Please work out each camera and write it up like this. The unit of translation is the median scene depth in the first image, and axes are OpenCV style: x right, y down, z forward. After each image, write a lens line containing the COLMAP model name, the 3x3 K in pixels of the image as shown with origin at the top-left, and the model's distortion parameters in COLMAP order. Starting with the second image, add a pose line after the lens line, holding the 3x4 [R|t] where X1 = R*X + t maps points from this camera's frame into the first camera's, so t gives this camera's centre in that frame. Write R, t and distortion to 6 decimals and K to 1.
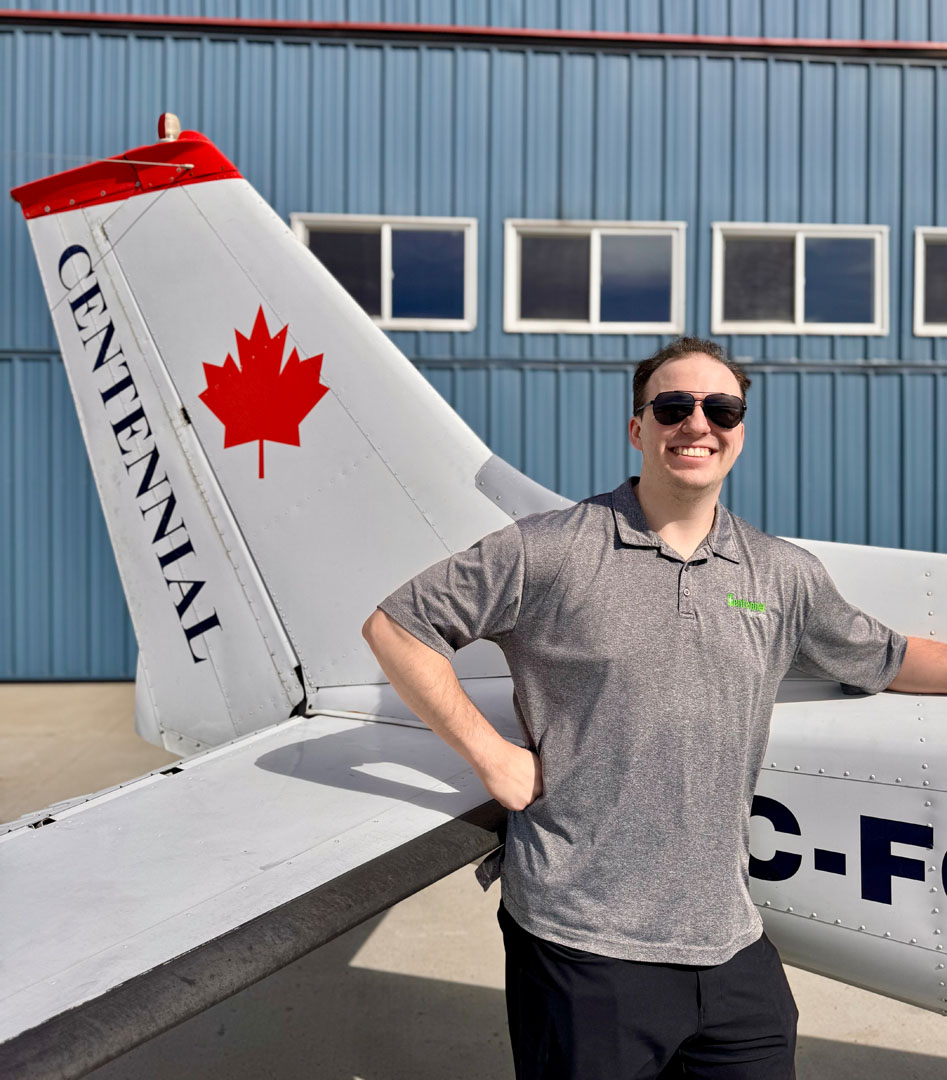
lens RADIAL K [[853.9, 0, 500.7], [0, 853.9, 501.3], [0, 0, 1]] dist [0.042949, -0.040749]
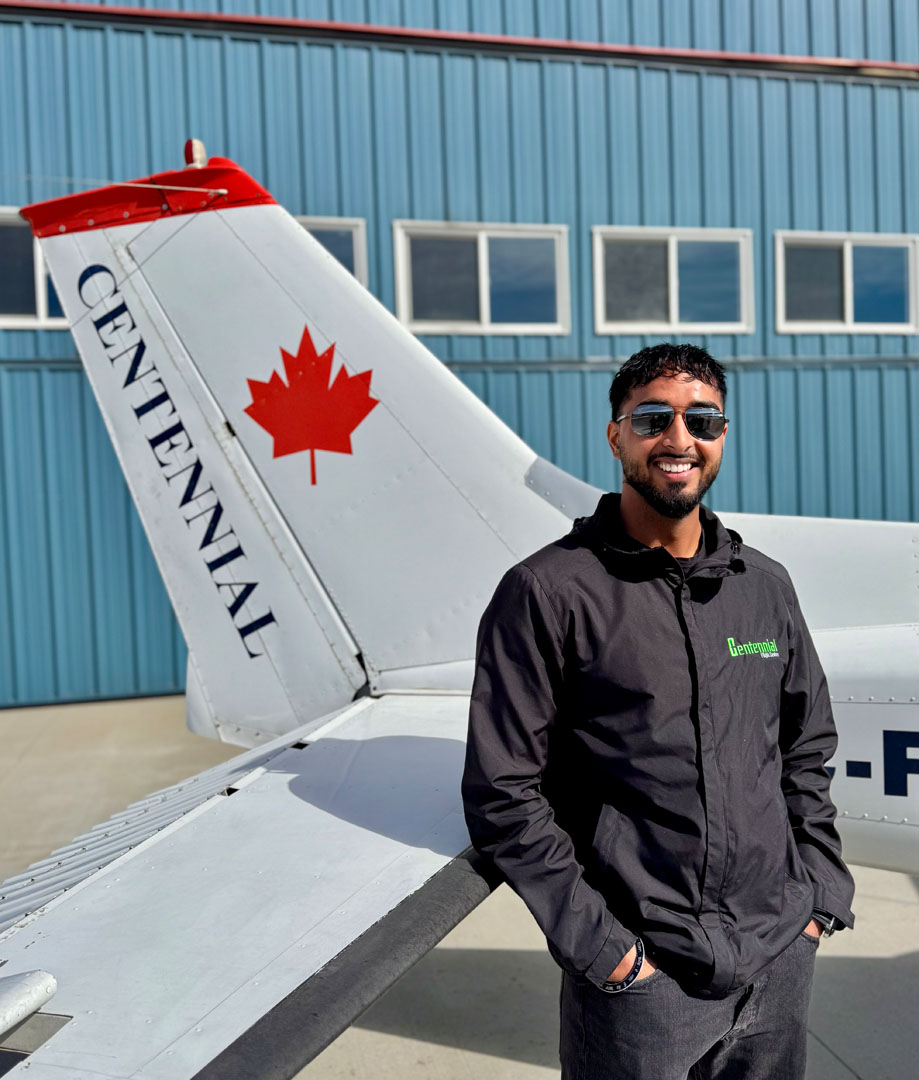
lens RADIAL K [[885.5, 0, 458.9], [0, 885.5, 525.0], [0, 0, 1]] dist [0.081614, -0.104688]
pose [[0.987393, -0.043875, 0.152085, -0.095212], [0.040068, 0.998804, 0.028007, -0.000024], [-0.153132, -0.021561, 0.987971, -0.050704]]
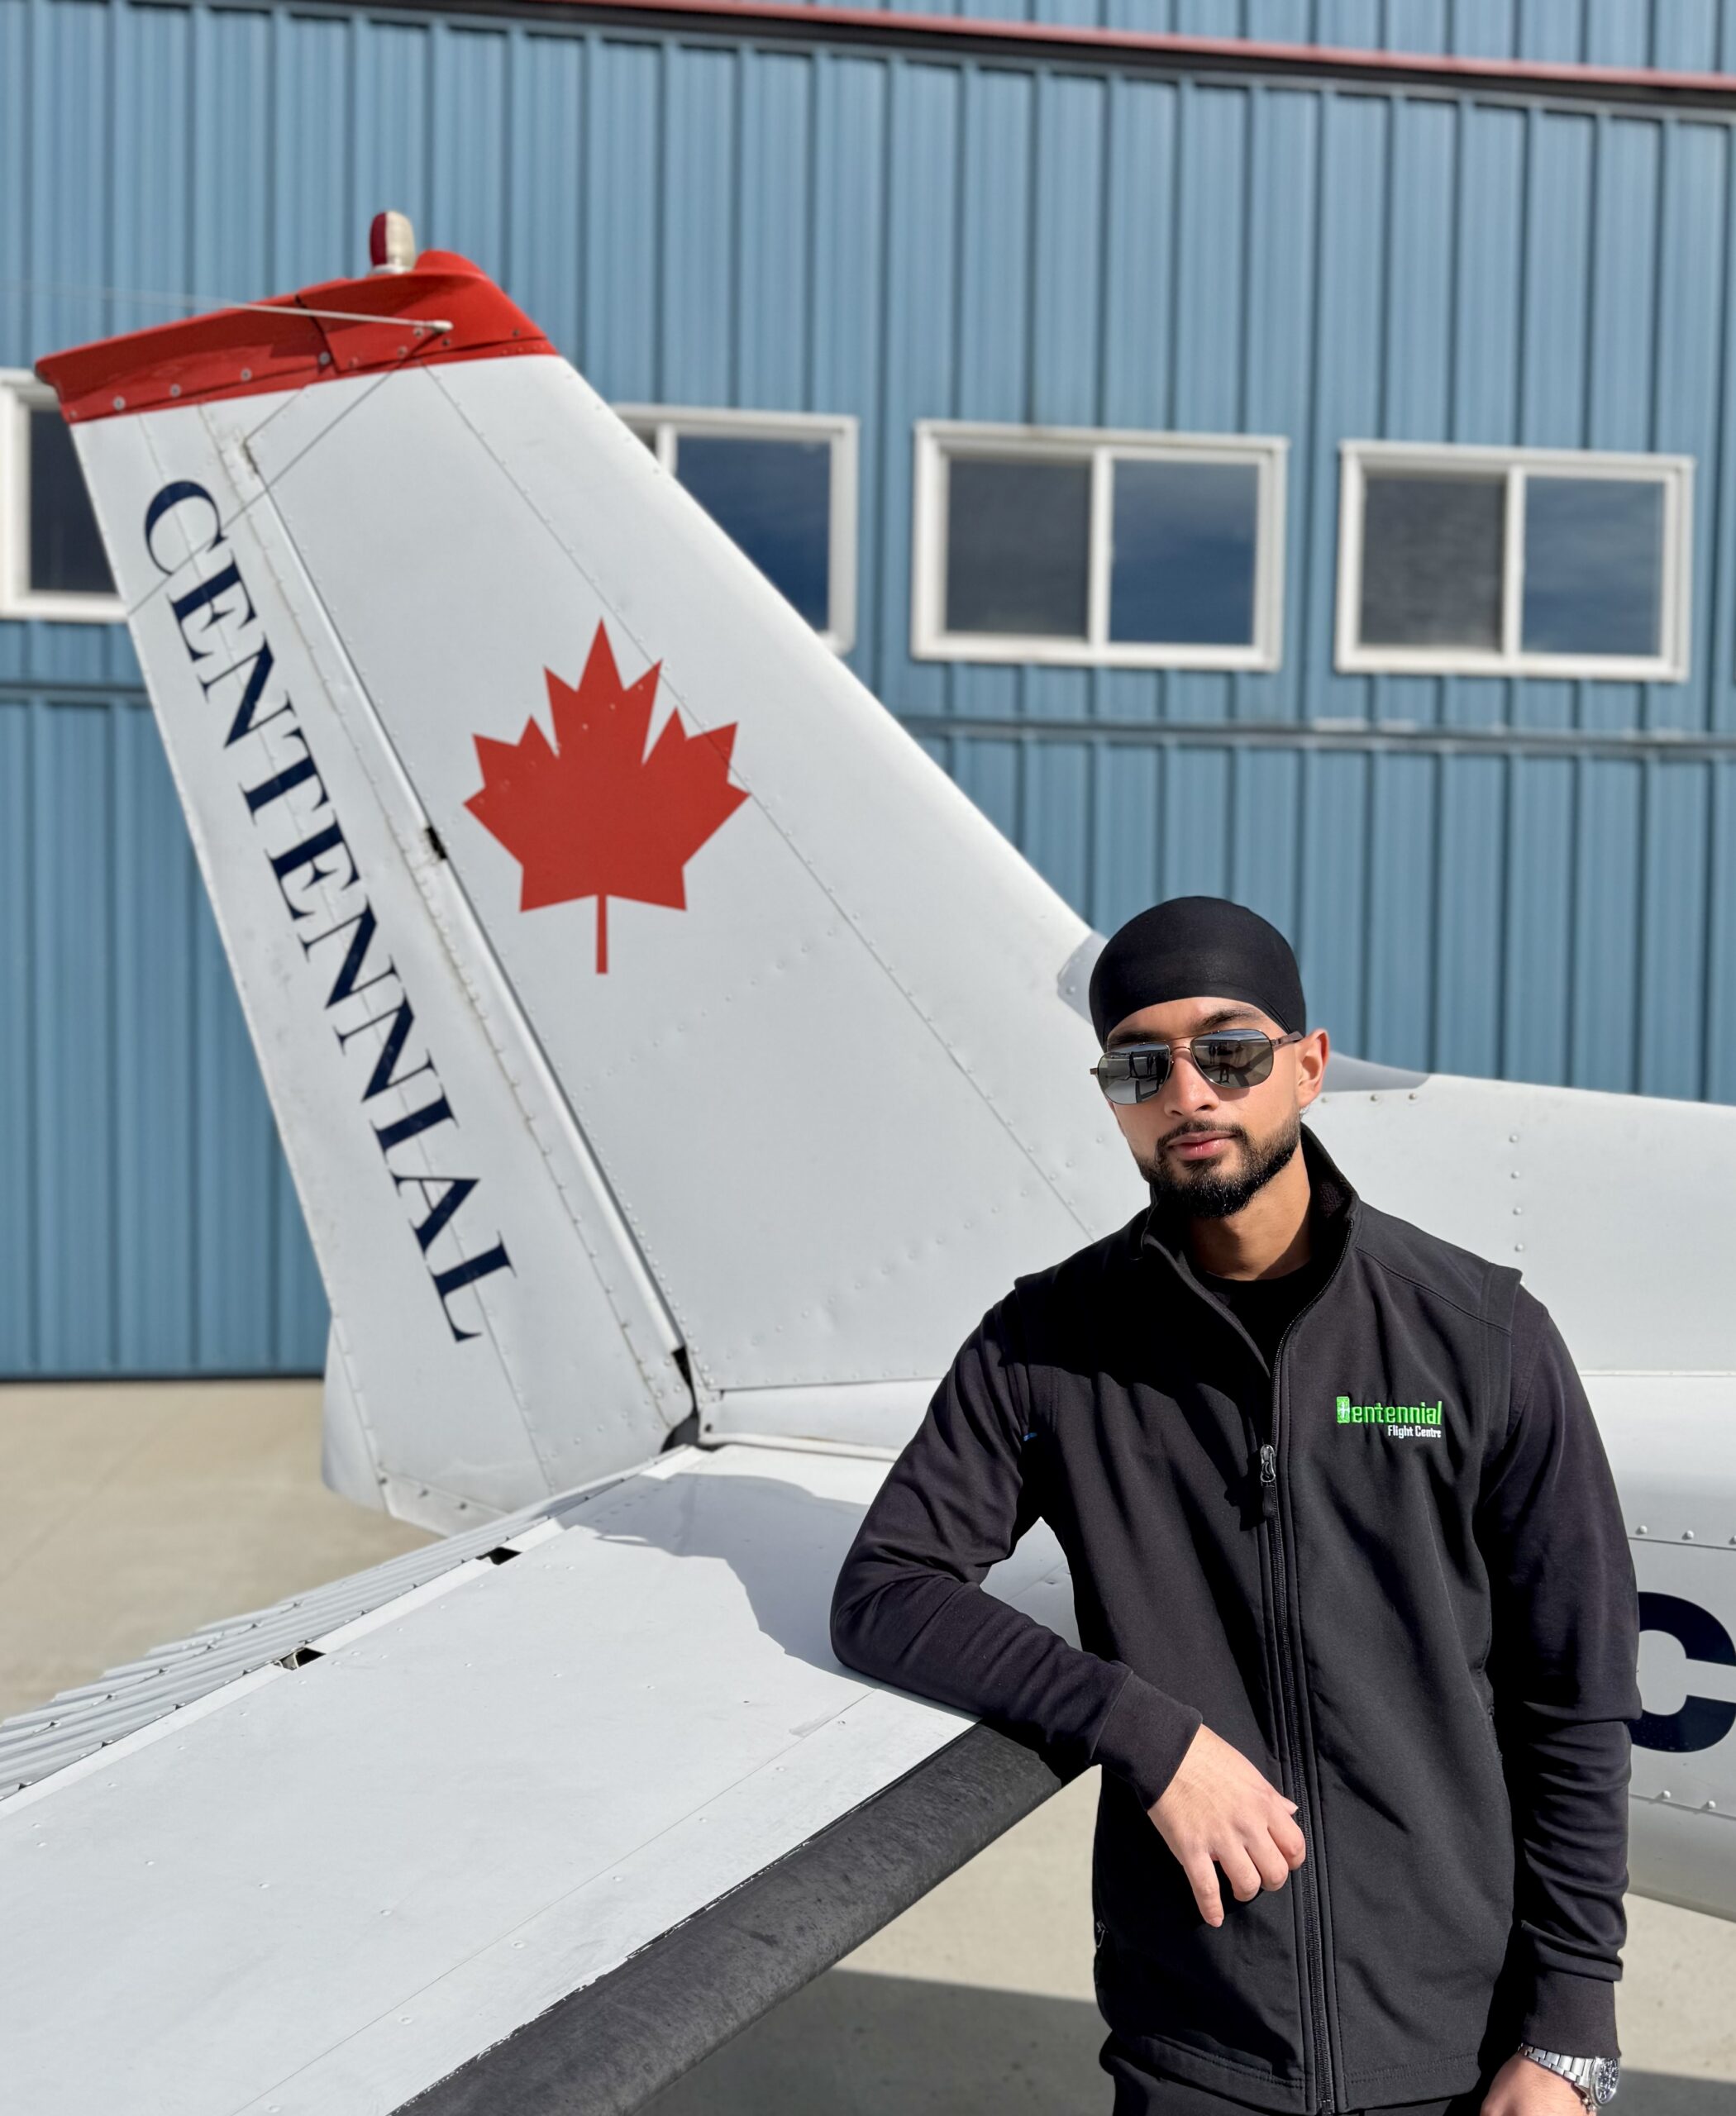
lens RADIAL K [[1784.5, 0, 902.2], [0, 1784.5, 1075.2], [0, 0, 1]] dist [0.060481, -0.076774]
pose [[0.998395, 0.006752, 0.056237, -0.057543], [-0.008973, 0.999186, 0.039333, -0.003469], [-0.055925, -0.039775, 0.997642, -0.015829]]
